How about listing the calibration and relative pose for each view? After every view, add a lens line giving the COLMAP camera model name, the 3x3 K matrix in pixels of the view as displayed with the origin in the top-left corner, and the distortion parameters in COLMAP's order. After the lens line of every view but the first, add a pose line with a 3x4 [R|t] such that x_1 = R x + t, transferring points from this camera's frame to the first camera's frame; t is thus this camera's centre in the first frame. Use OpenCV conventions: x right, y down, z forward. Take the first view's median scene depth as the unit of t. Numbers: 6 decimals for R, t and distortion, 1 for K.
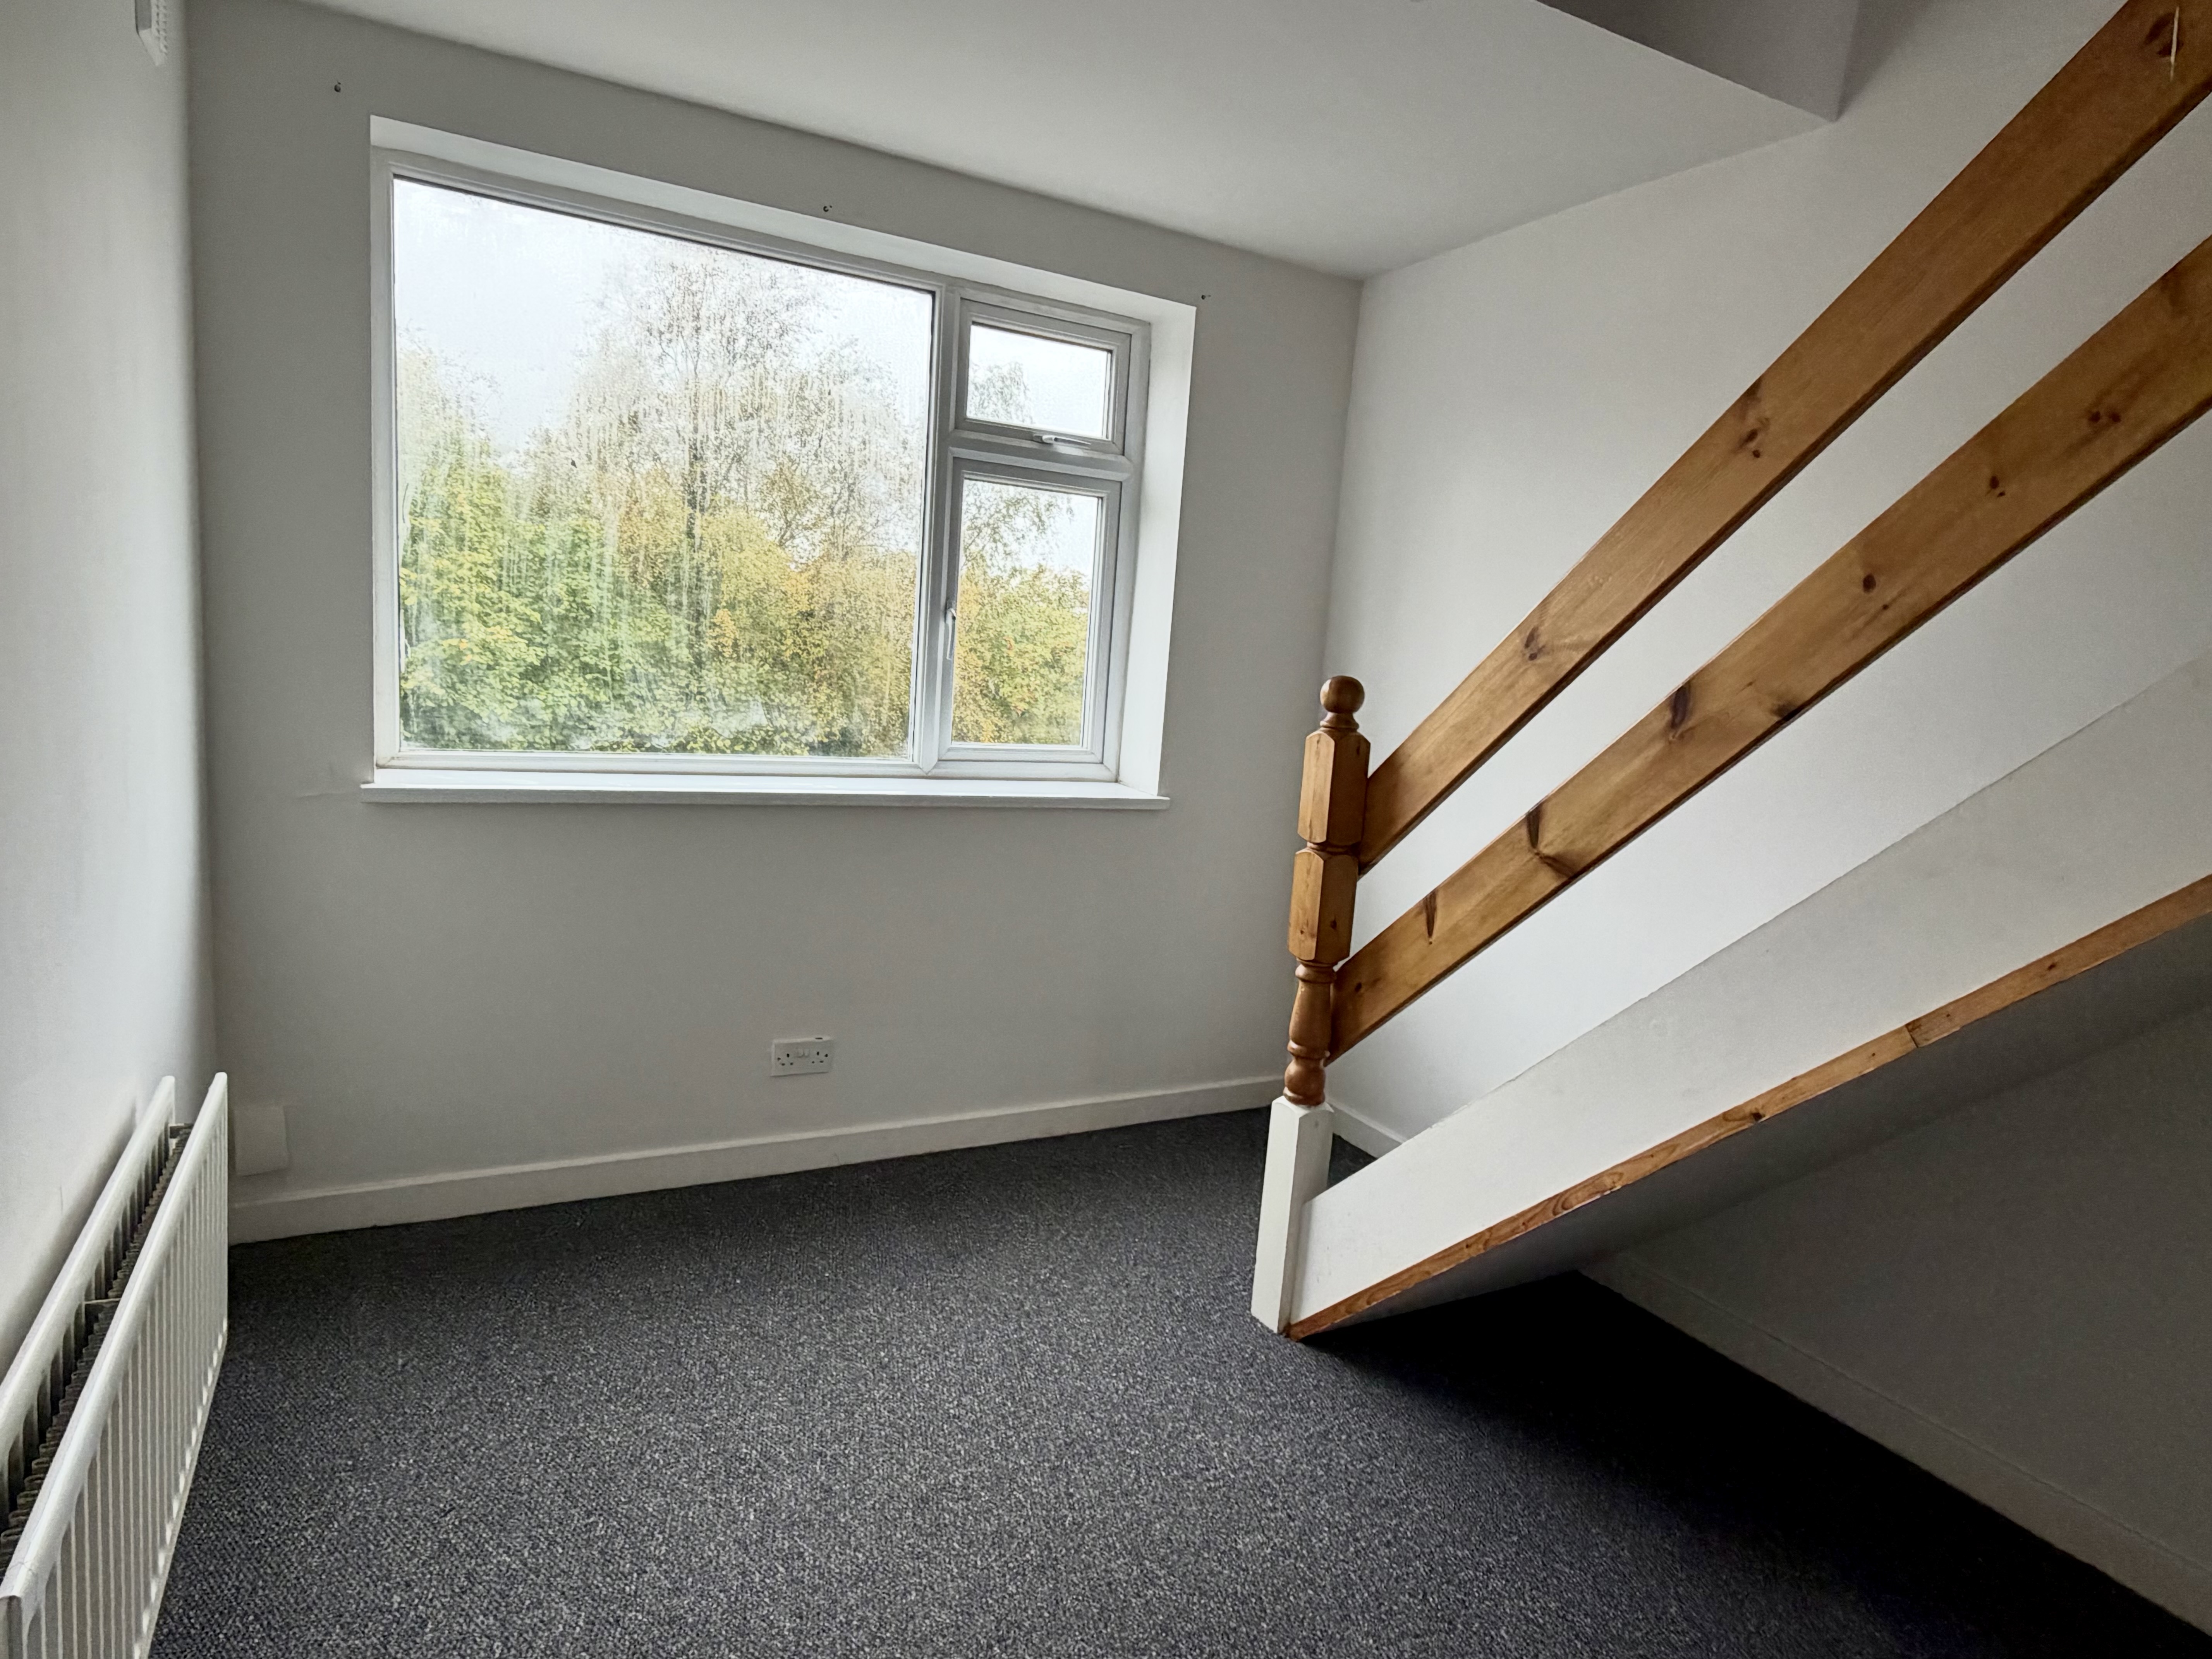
lens RADIAL K [[1289.6, 0, 1102.4], [0, 1289.6, 843.9], [0, 0, 1]] dist [0.022041, 0.002128]
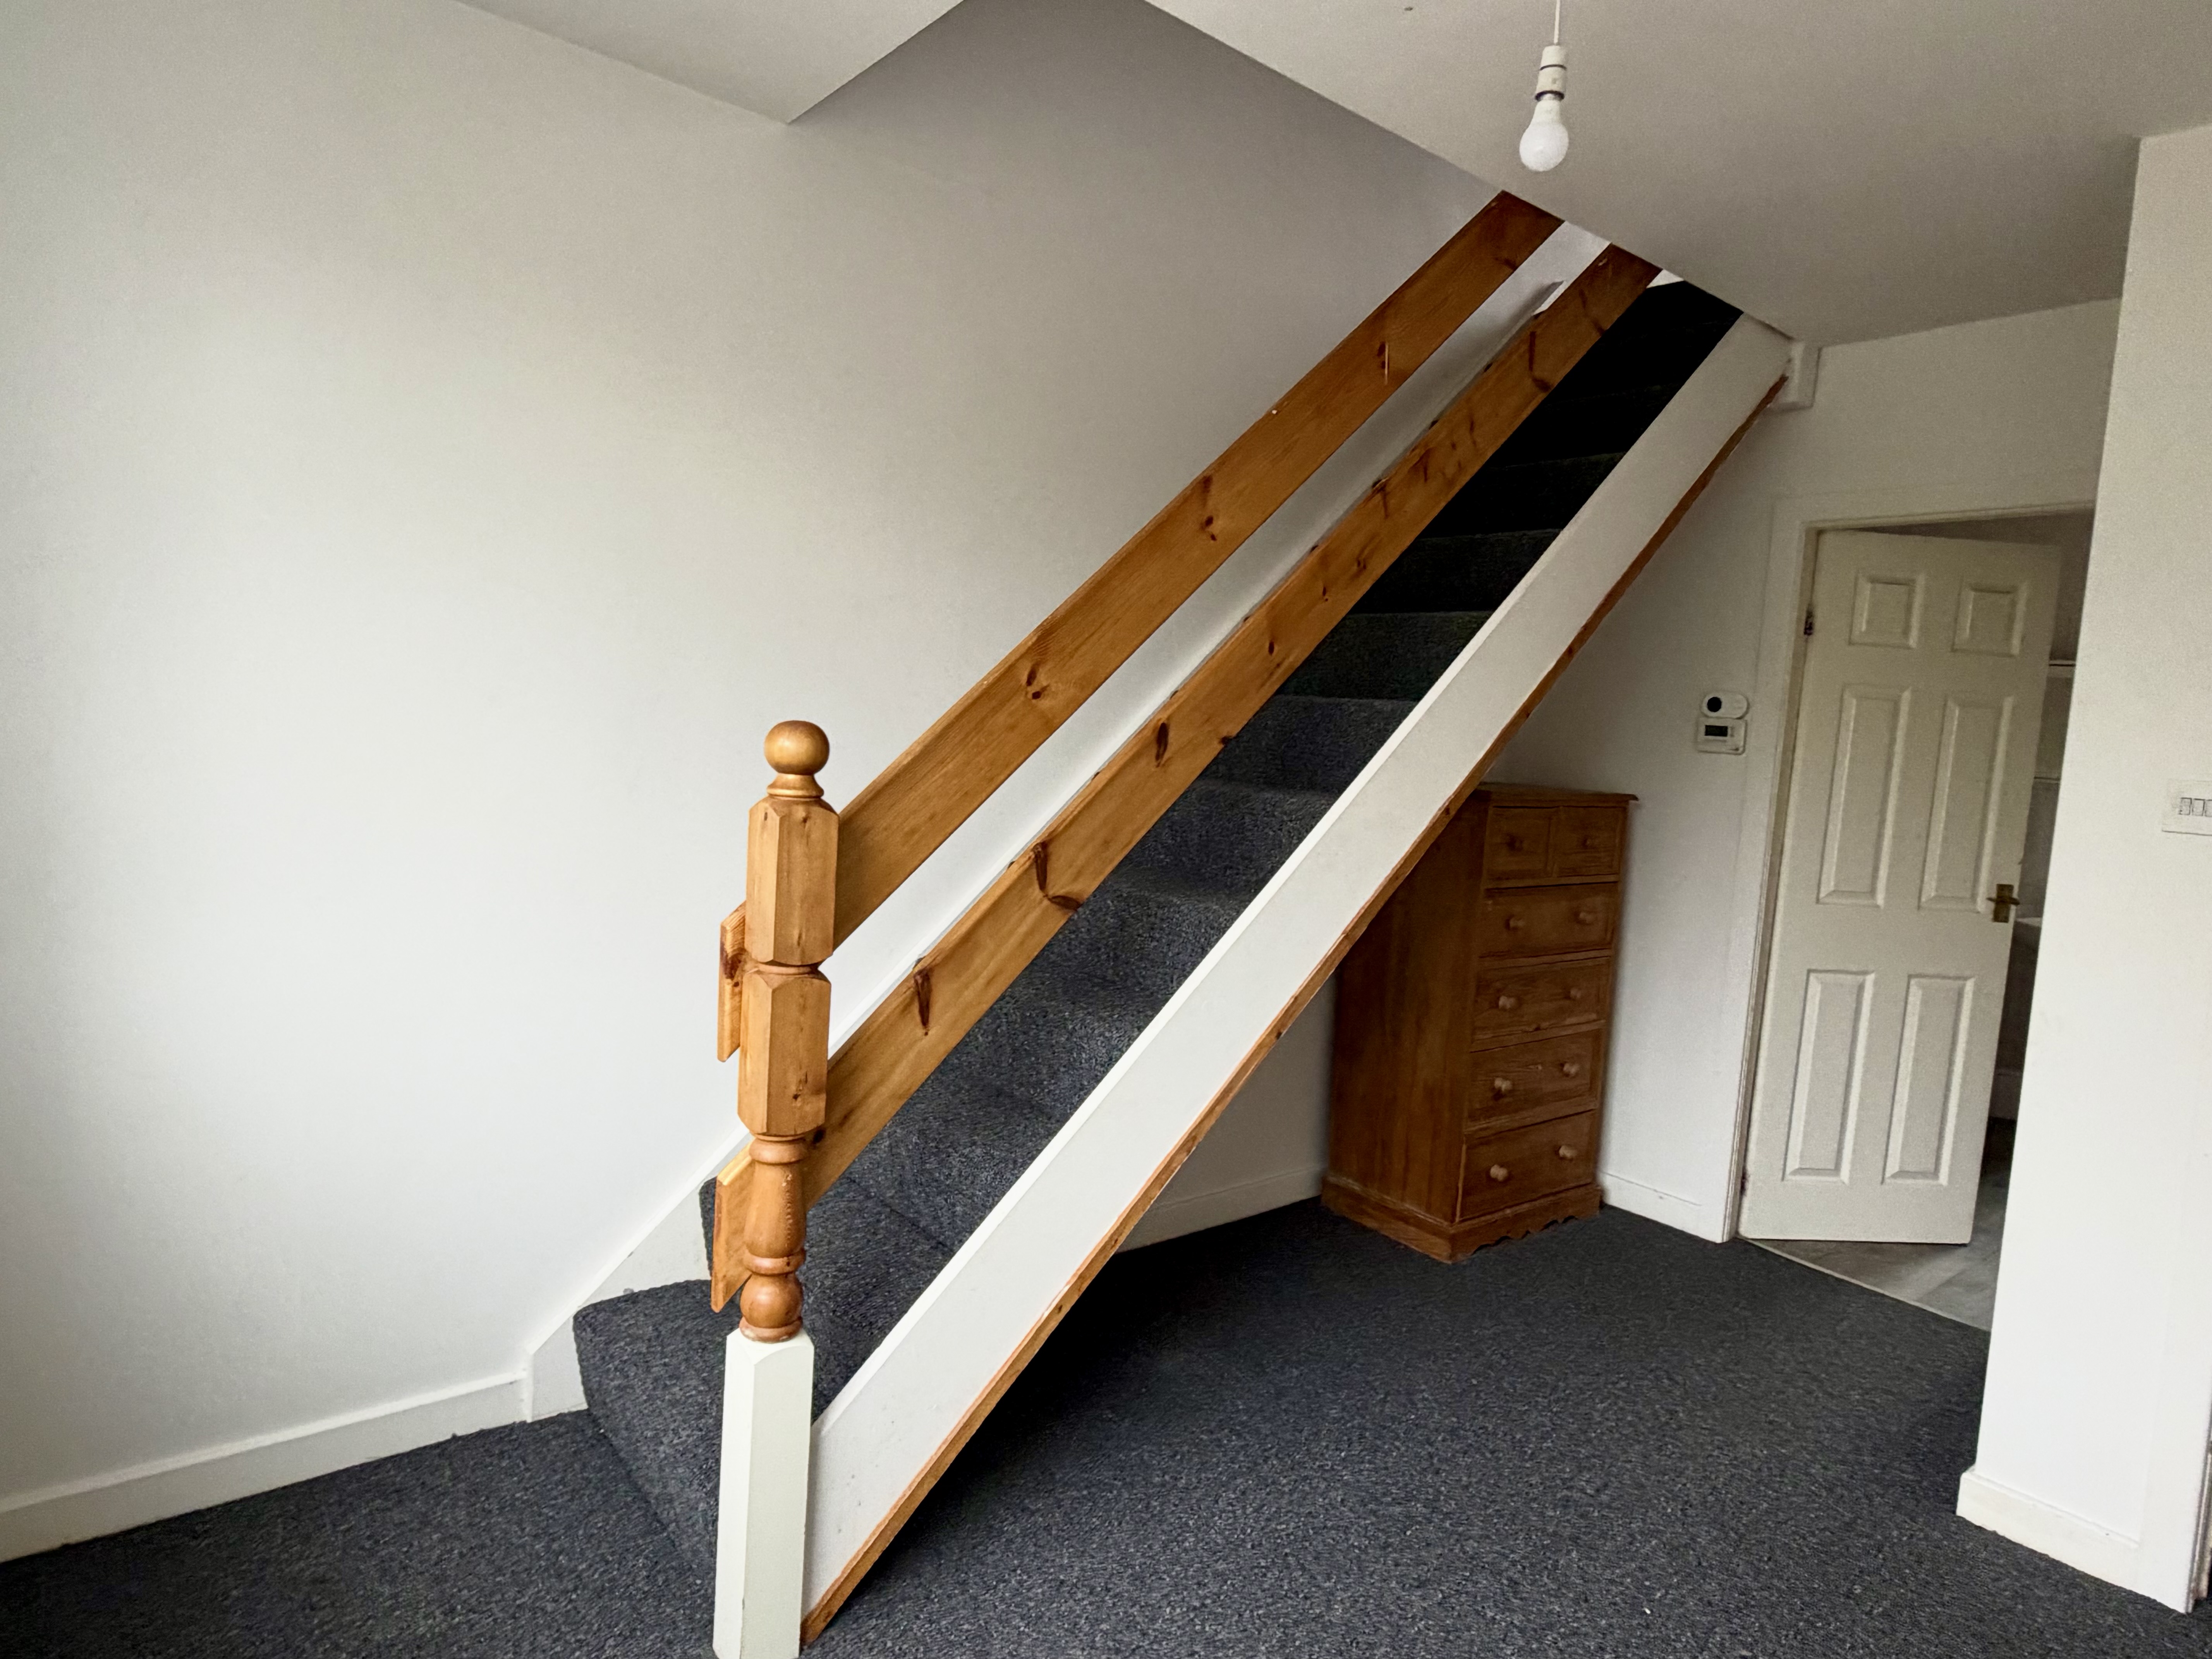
lens RADIAL K [[1289.6, 0, 1102.4], [0, 1289.6, 843.9], [0, 0, 1]] dist [0.022041, 0.002128]
pose [[-0.168973, -0.187829, 0.967558, -0.612861], [0.074139, 0.976470, 0.202507, -0.226500], [-0.982828, 0.105952, -0.151072, 1.104306]]
